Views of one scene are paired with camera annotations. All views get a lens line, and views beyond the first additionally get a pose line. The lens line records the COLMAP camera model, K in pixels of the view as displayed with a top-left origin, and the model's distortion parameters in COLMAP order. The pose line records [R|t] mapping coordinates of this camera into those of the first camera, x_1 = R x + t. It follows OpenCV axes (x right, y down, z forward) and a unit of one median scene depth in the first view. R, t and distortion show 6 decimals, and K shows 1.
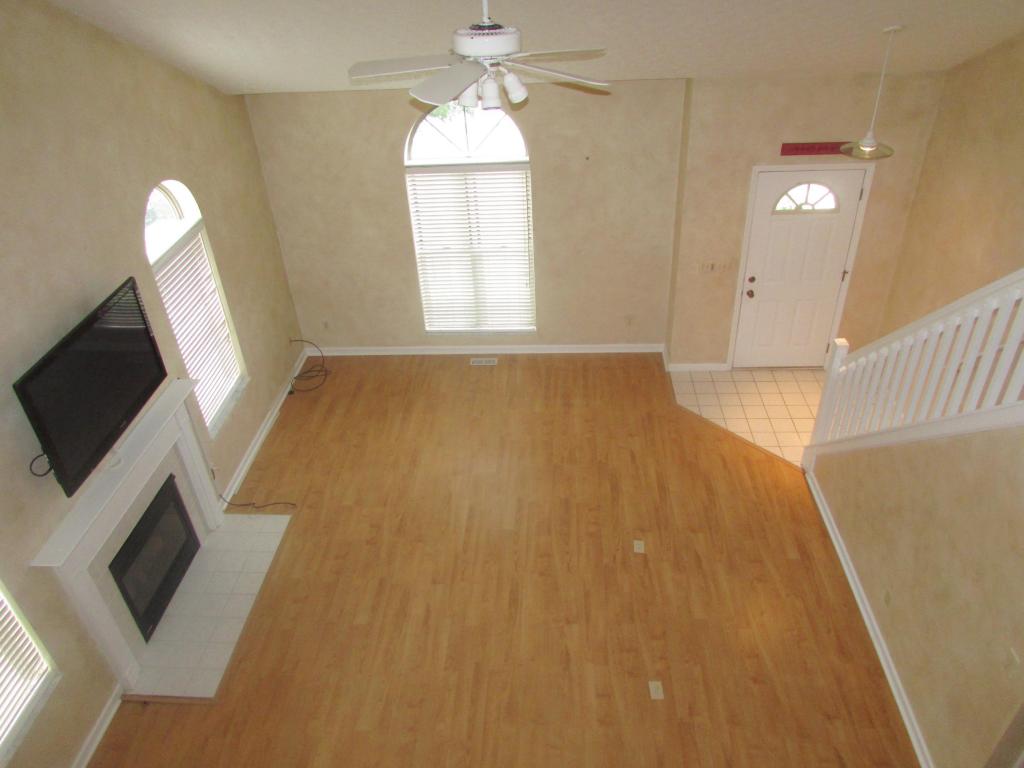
lens RADIAL K [[733.5, 0, 515.3], [0, 733.5, 387.5], [0, 0, 1]] dist [-0.025037, 0.004113]
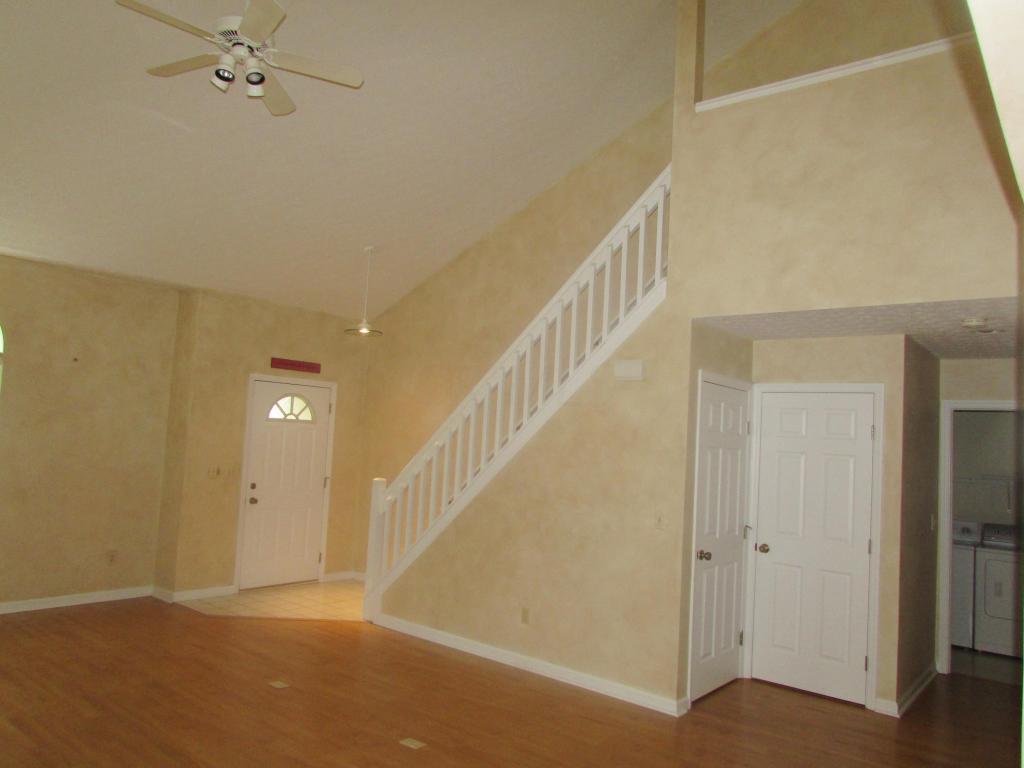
lens RADIAL K [[733.5, 0, 515.3], [0, 733.5, 387.5], [0, 0, 1]] dist [-0.025037, 0.004113]
pose [[0.583524, 0.135953, 0.800635, -0.325533], [0.388681, 0.818879, -0.422332, 0.339347], [-0.713040, 0.557633, 0.424993, 0.237634]]
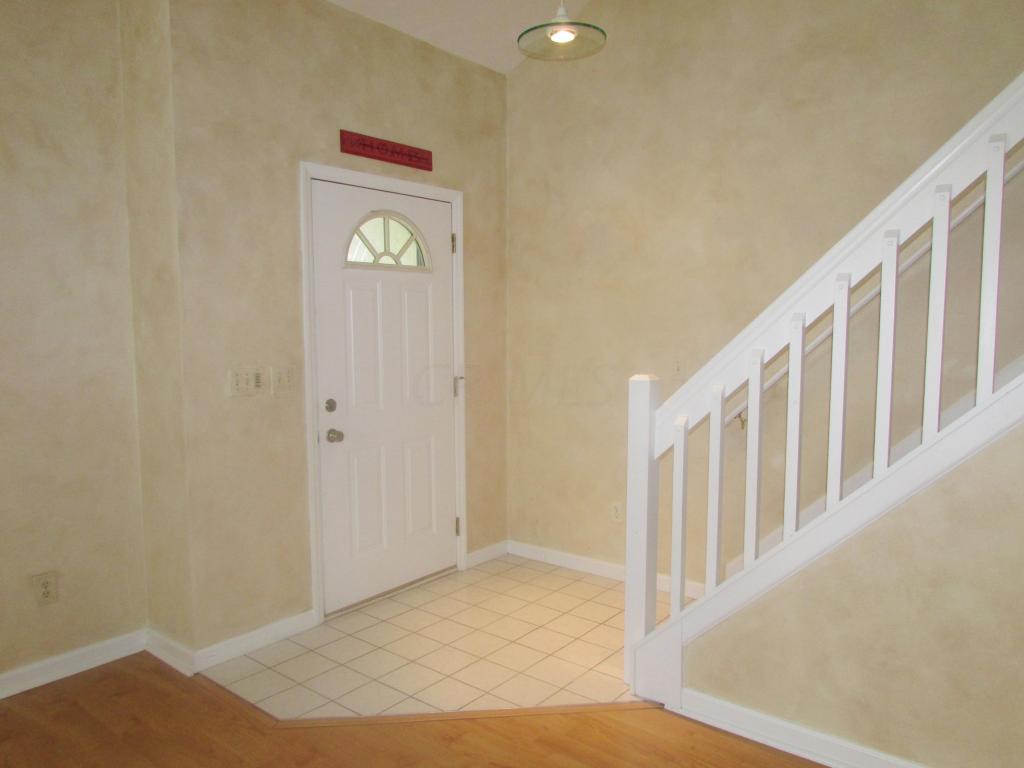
lens RADIAL K [[733.5, 0, 515.3], [0, 733.5, 387.5], [0, 0, 1]] dist [-0.025037, 0.004113]
pose [[0.580950, -0.031251, 0.813339, -0.004904], [0.439189, 0.853346, -0.280915, 0.037411], [-0.685281, 0.520408, 0.509476, 0.703992]]
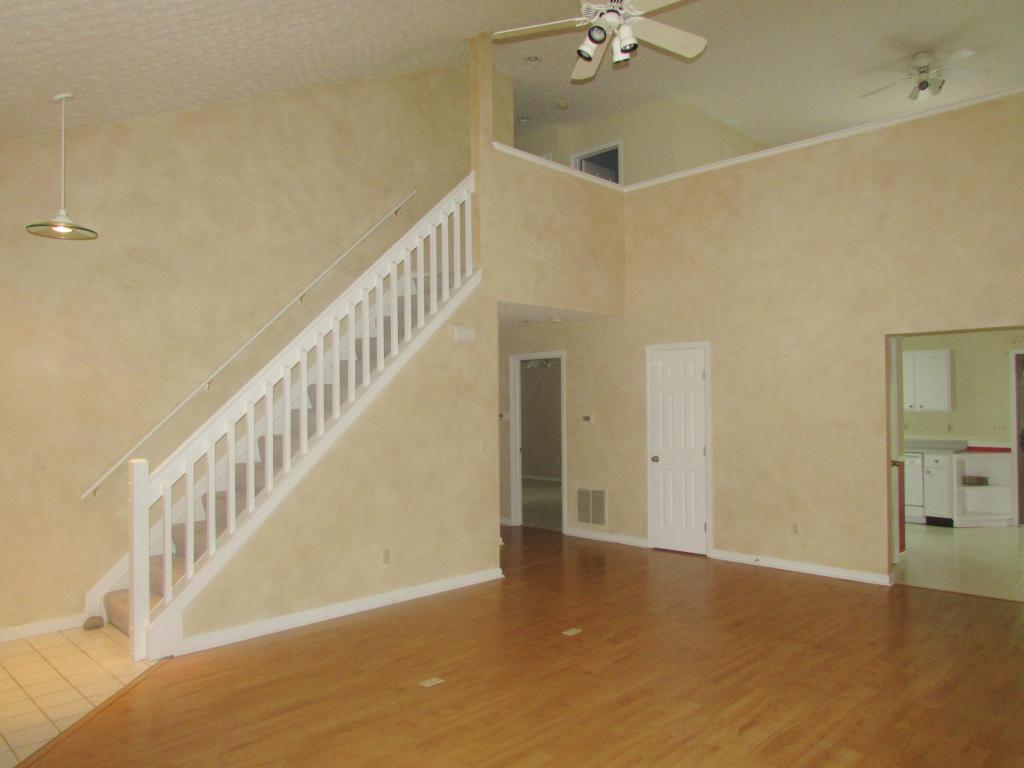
lens RADIAL K [[733.5, 0, 515.3], [0, 733.5, 387.5], [0, 0, 1]] dist [-0.025037, 0.004113]
pose [[-0.749442, 0.060805, 0.659272, -0.334025], [0.405935, 0.828844, 0.385012, -0.231513], [-0.523023, 0.556166, -0.645853, 1.087290]]
